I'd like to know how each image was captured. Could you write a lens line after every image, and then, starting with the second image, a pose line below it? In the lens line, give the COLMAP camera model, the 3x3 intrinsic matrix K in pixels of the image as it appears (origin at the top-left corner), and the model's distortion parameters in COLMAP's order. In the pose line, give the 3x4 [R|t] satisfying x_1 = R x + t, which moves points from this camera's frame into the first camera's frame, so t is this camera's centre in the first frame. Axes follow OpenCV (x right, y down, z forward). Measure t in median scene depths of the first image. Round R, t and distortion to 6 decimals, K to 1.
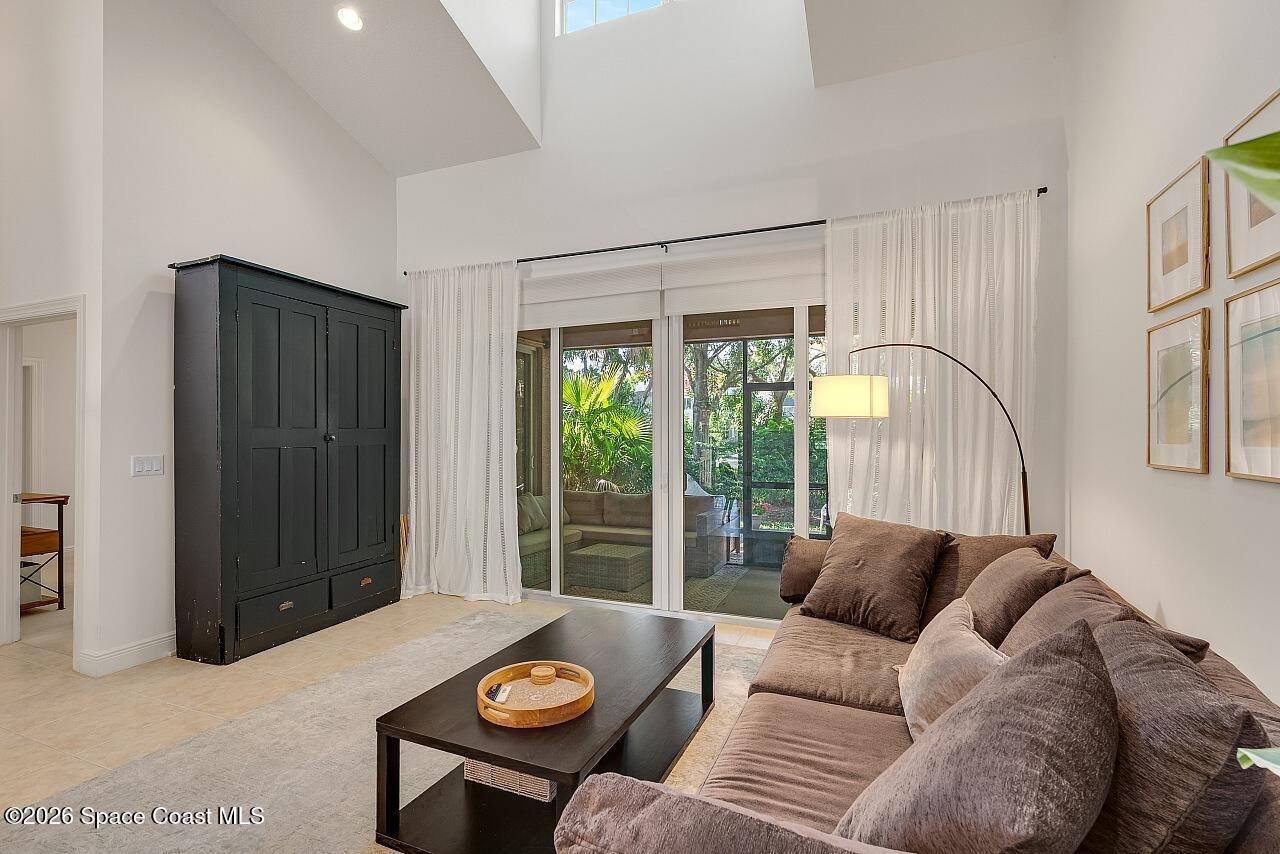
lens RADIAL K [[601.1, 0, 639.7], [0, 601.1, 429.1], [0, 0, 1]] dist [-0.001555, 0.003946]
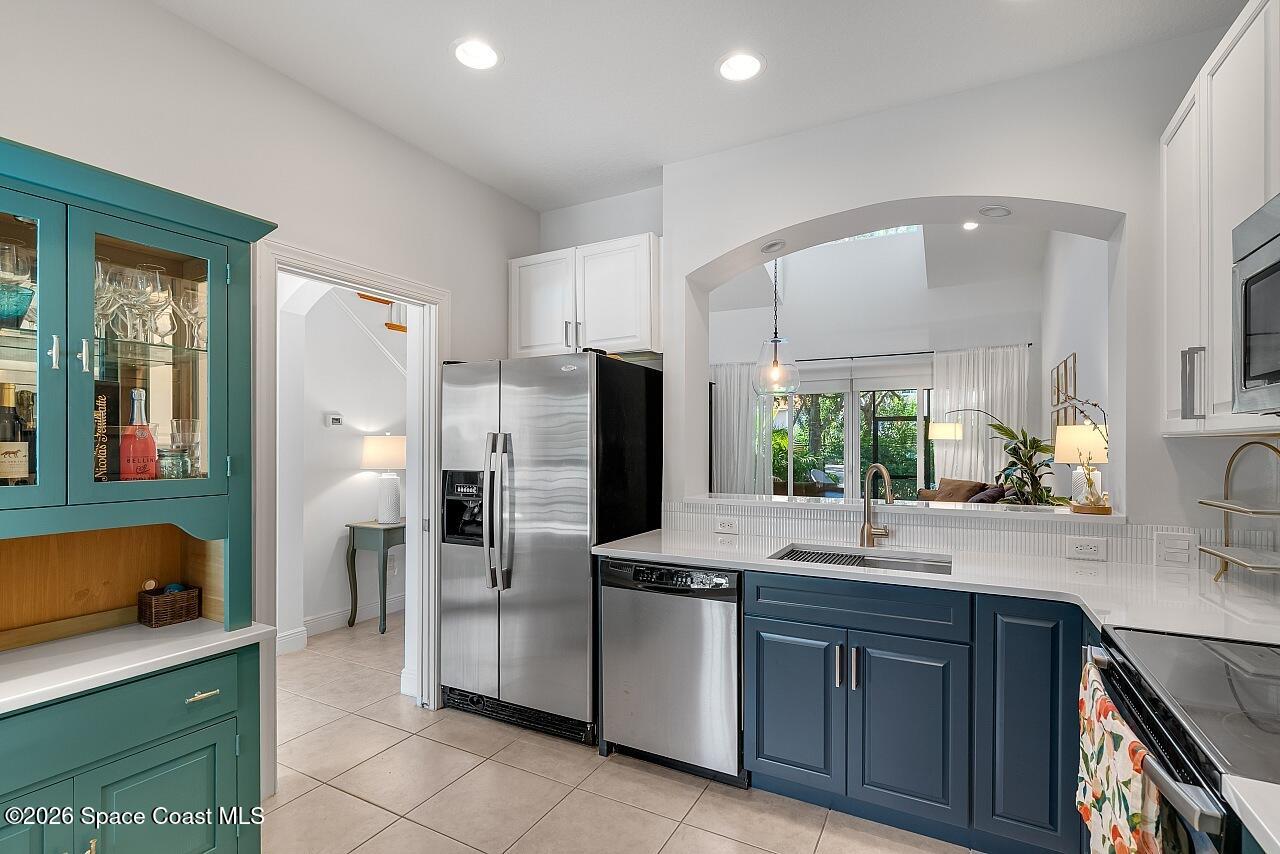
lens RADIAL K [[601.1, 0, 623.2], [0, 601.1, 441.2], [0, 0, 1]] dist [-0.001555, 0.003946]
pose [[0.991616, -0.009300, -0.128885, -0.611964], [0.009931, 0.999942, 0.004256, -0.033830], [0.128838, -0.005500, 0.991650, -1.531200]]
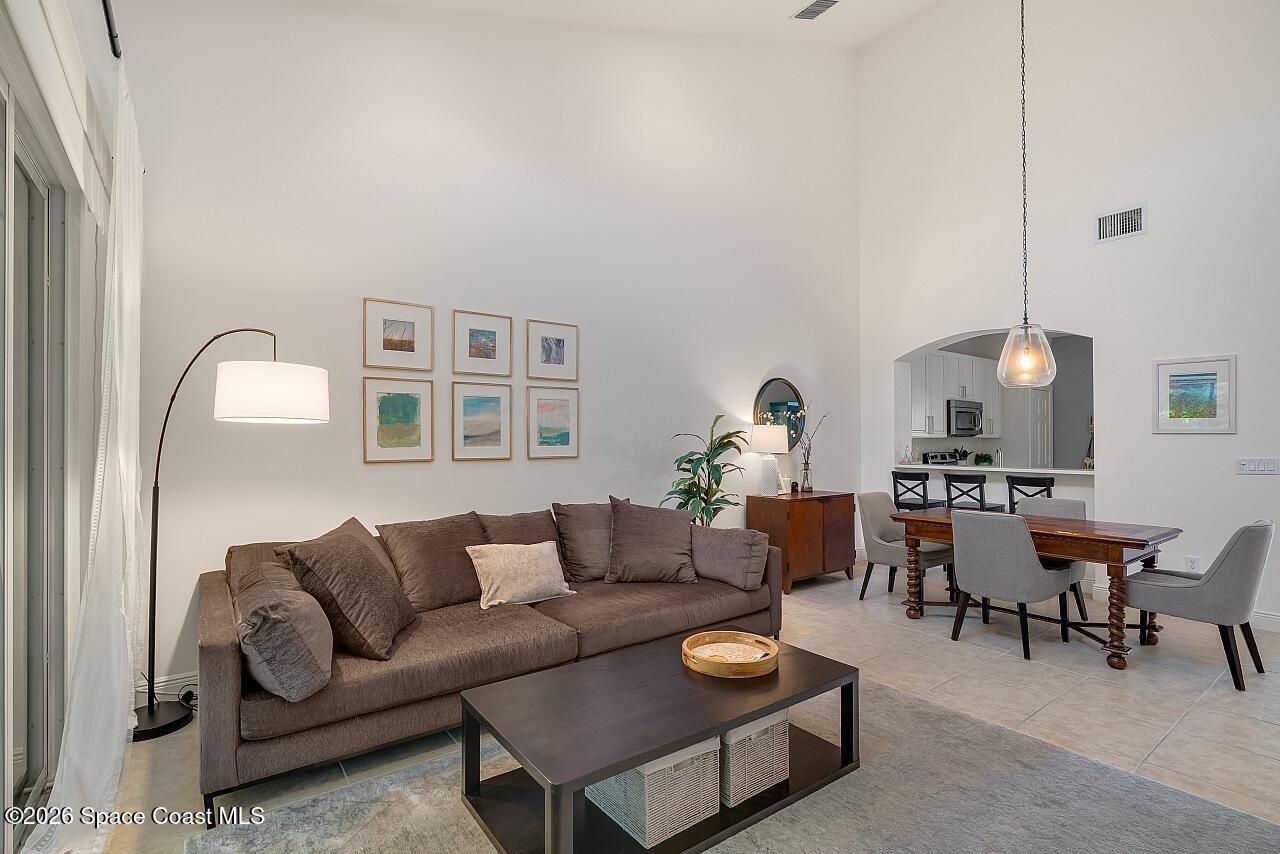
lens RADIAL K [[601.1, 0, 643.1], [0, 601.1, 436.6], [0, 0, 1]] dist [-0.001555, 0.003946]
pose [[-0.859191, -0.006089, 0.511618, -0.399620], [-0.014068, 0.999832, -0.011727, 0.003314], [-0.511461, -0.017273, -0.859133, 1.363346]]
